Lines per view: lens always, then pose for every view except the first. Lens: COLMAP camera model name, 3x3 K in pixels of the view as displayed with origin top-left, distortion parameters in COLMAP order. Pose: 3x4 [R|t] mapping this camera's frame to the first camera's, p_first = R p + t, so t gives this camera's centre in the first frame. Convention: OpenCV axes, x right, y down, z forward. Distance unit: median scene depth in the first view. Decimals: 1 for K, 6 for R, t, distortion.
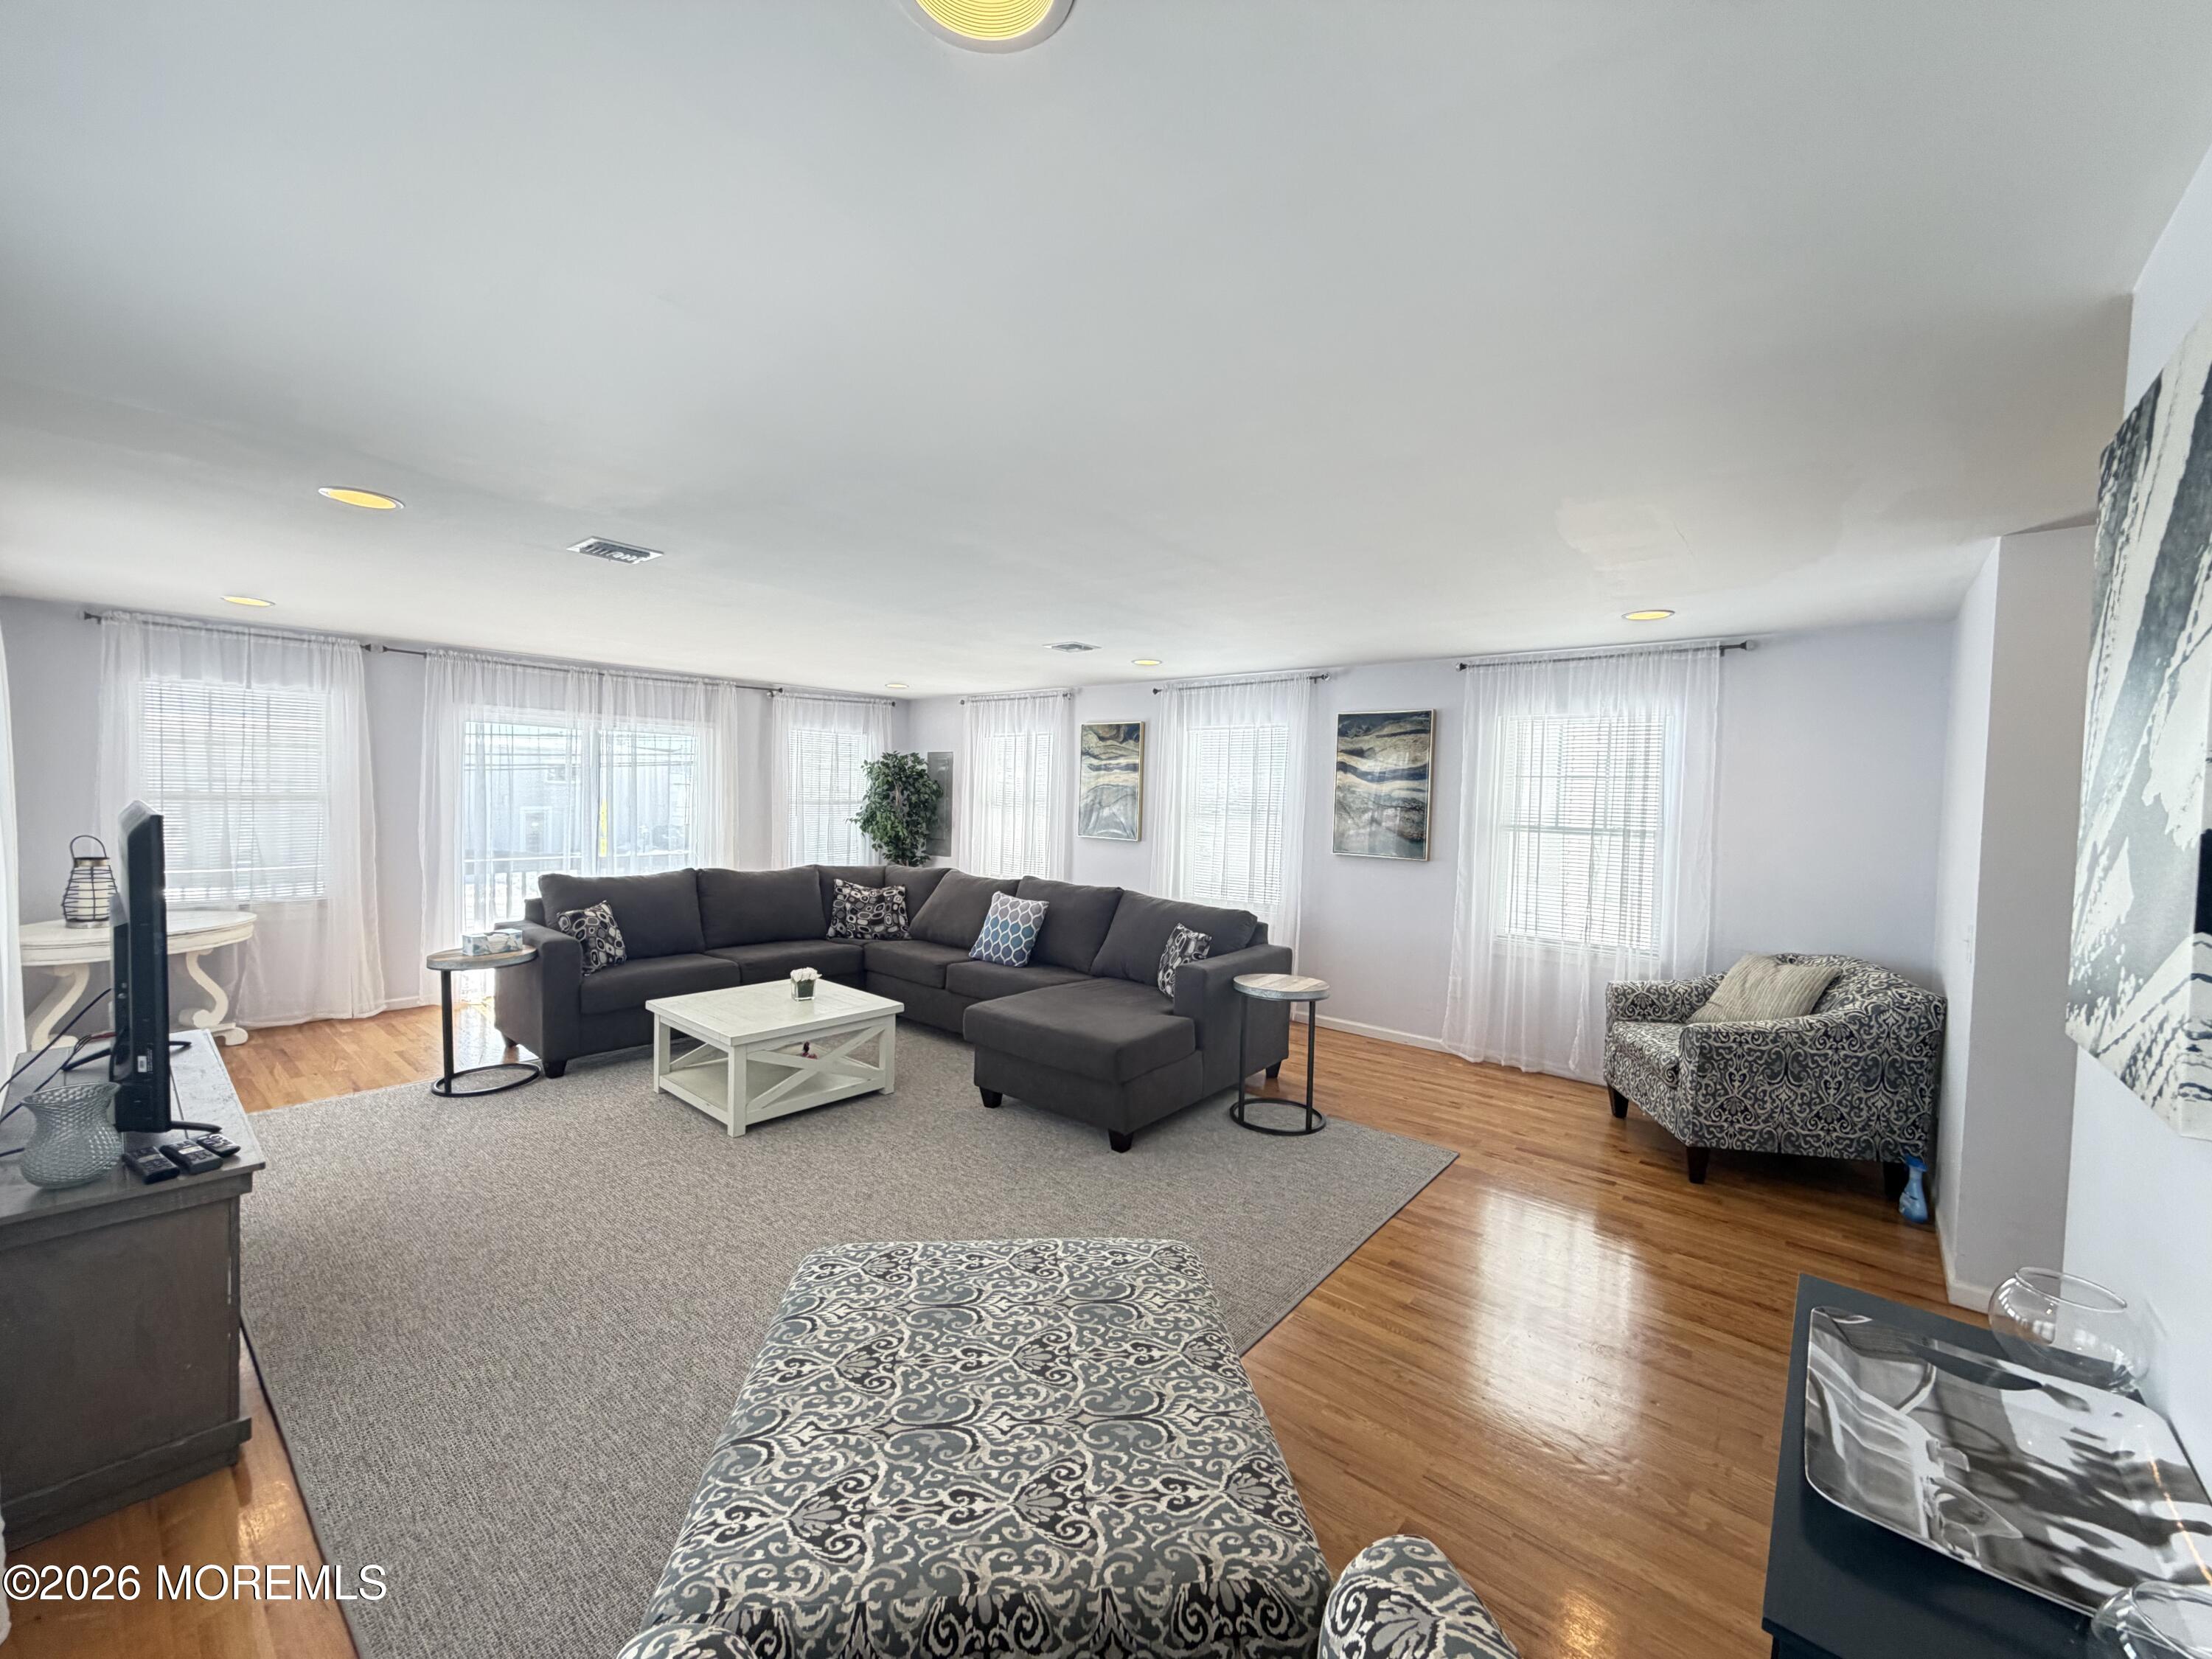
lens RADIAL K [[882.5, 0, 1105.9], [0, 882.5, 831.9], [0, 0, 1]] dist [0.001903, -0.000386]
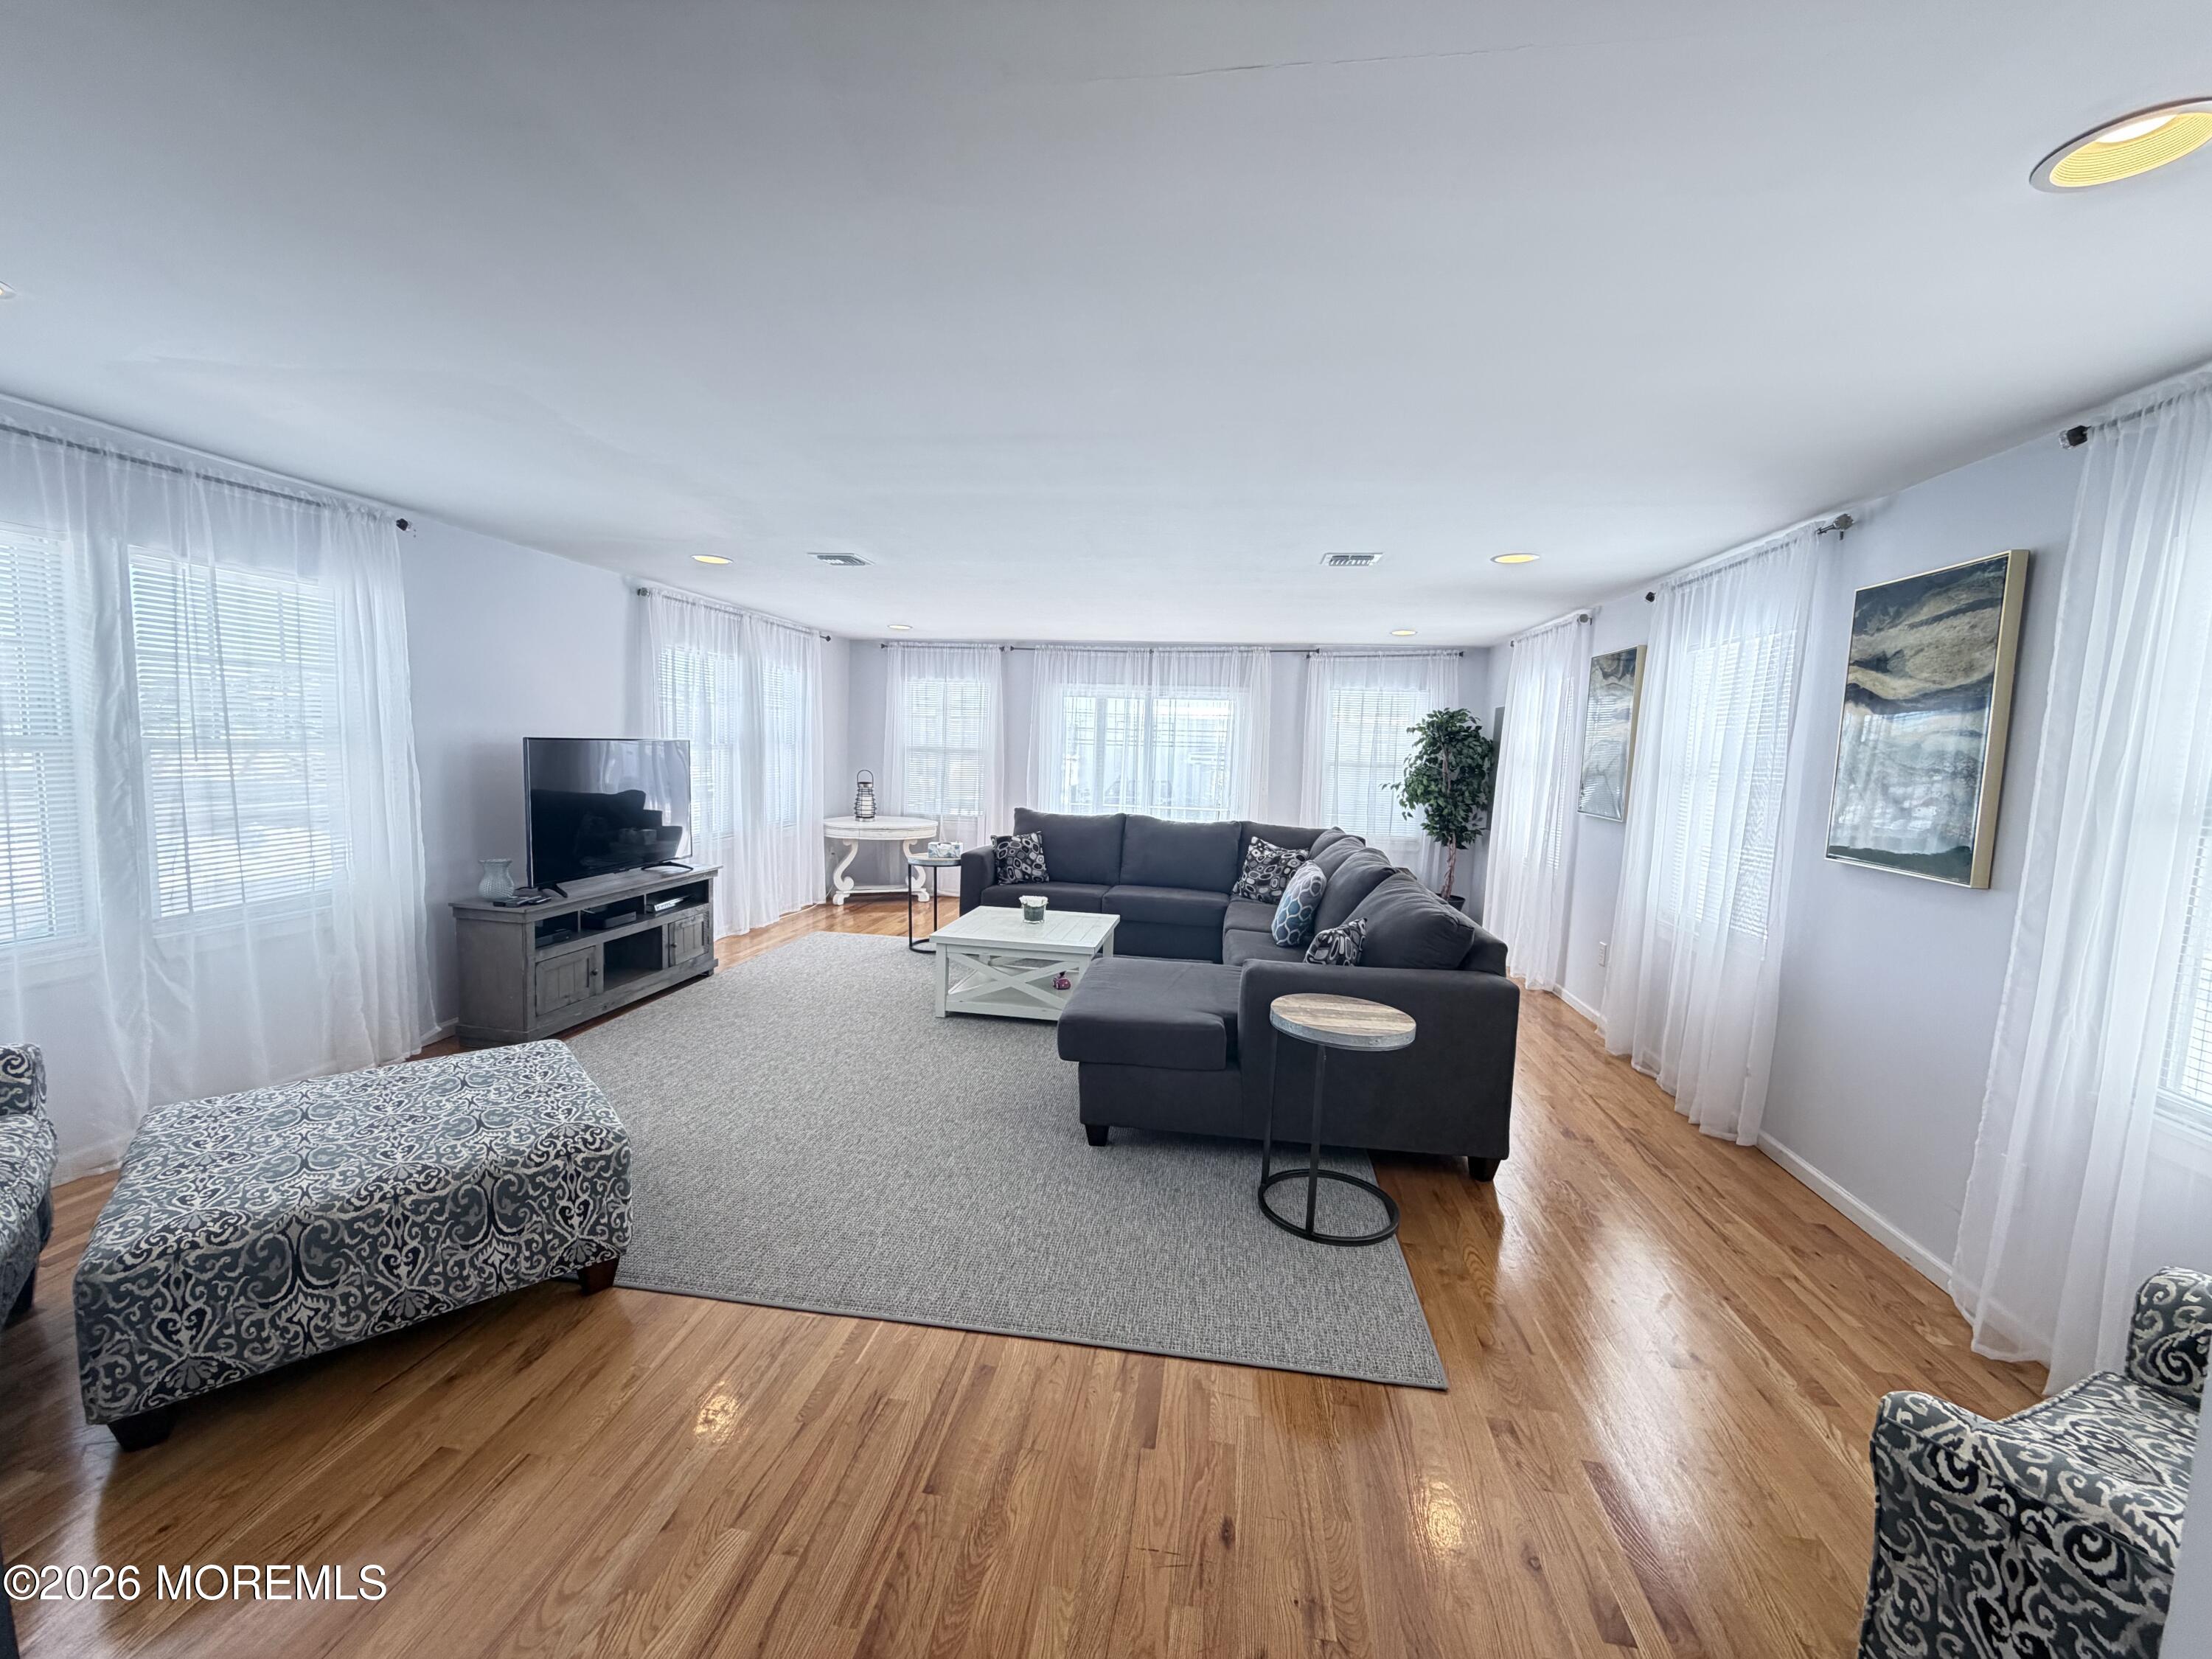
lens RADIAL K [[882.5, 0, 1104.9], [0, 882.5, 837.6], [0, 0, 1]] dist [0.001903, -0.000386]
pose [[0.528086, 0.081564, -0.845264, 0.497969], [-0.056030, 0.996554, 0.061157, 0.003583], [0.847340, 0.015064, 0.530837, 0.366016]]
